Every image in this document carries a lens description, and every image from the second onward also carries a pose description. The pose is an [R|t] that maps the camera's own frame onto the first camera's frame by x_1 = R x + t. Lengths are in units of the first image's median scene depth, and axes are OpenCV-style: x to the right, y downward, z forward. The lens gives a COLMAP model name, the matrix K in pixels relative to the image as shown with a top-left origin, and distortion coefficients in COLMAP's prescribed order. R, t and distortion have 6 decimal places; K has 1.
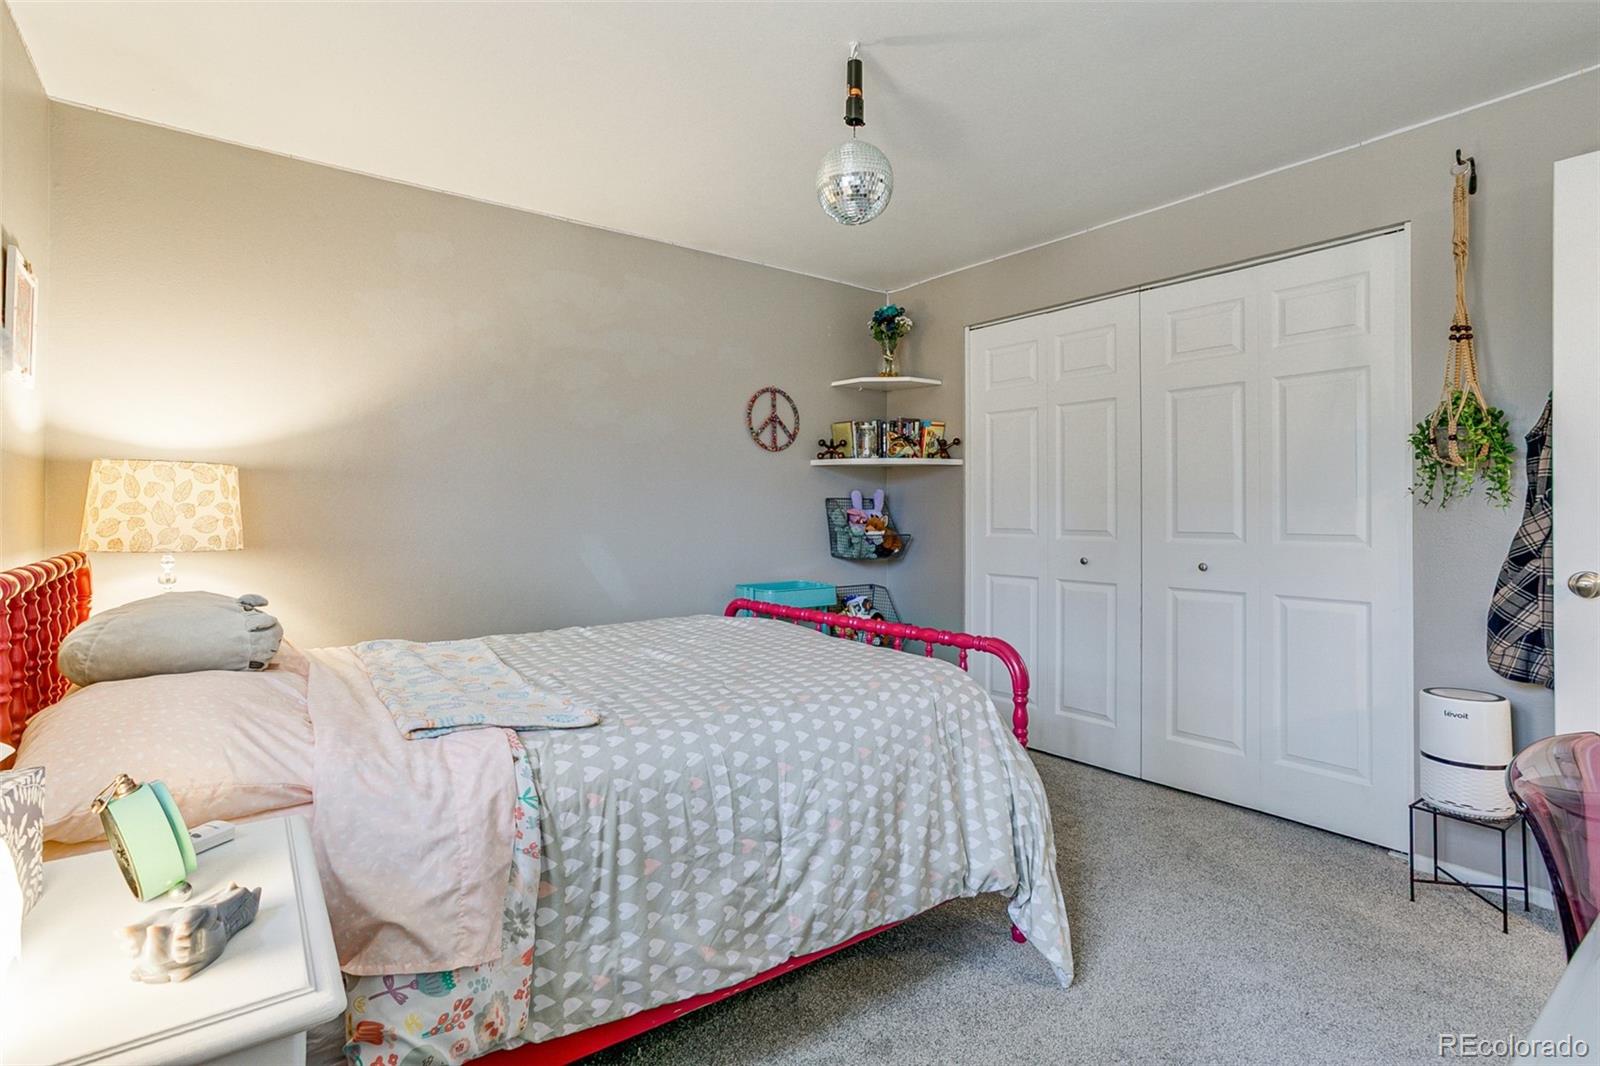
lens RADIAL K [[782.4, 0, 782.1], [0, 782.4, 508.8], [0, 0, 1]] dist [-0.055099, 0.039336]
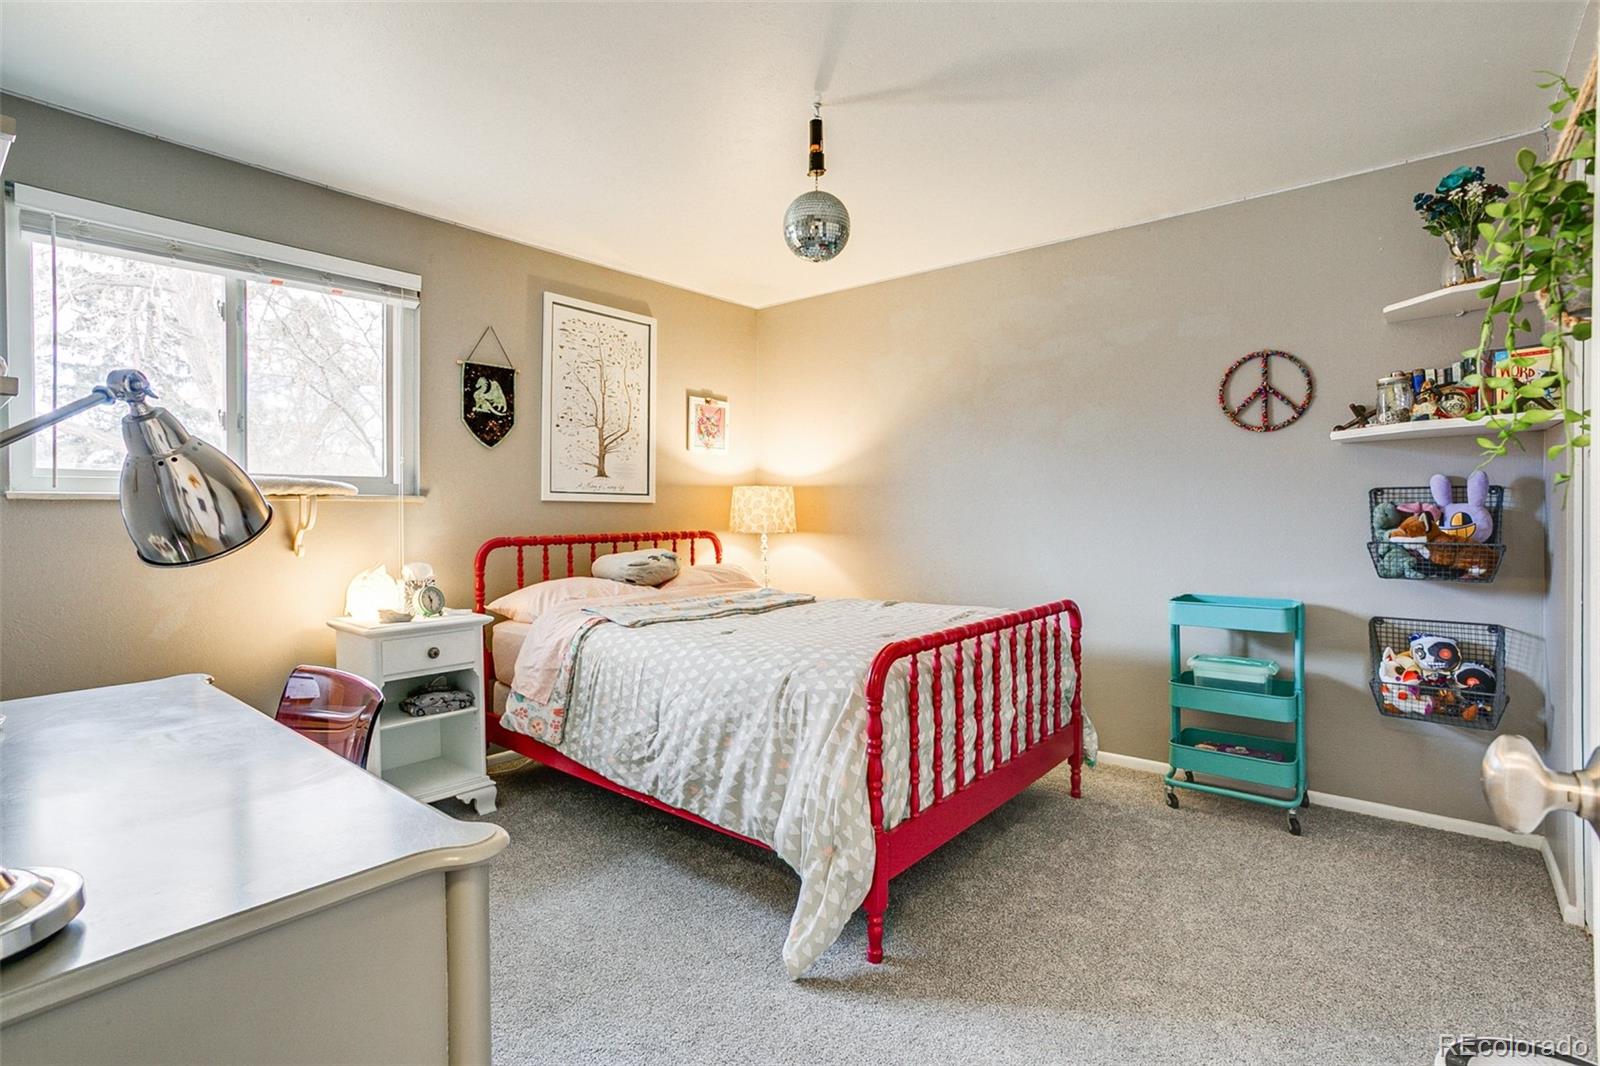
lens RADIAL K [[782.4, 0, 782.1], [0, 782.4, 508.8], [0, 0, 1]] dist [-0.055099, 0.039336]
pose [[0.225802, -0.006166, -0.974154, 1.214678], [0.009021, 0.999950, -0.004238, 0.004762], [0.974131, -0.007831, 0.225847, 0.680845]]
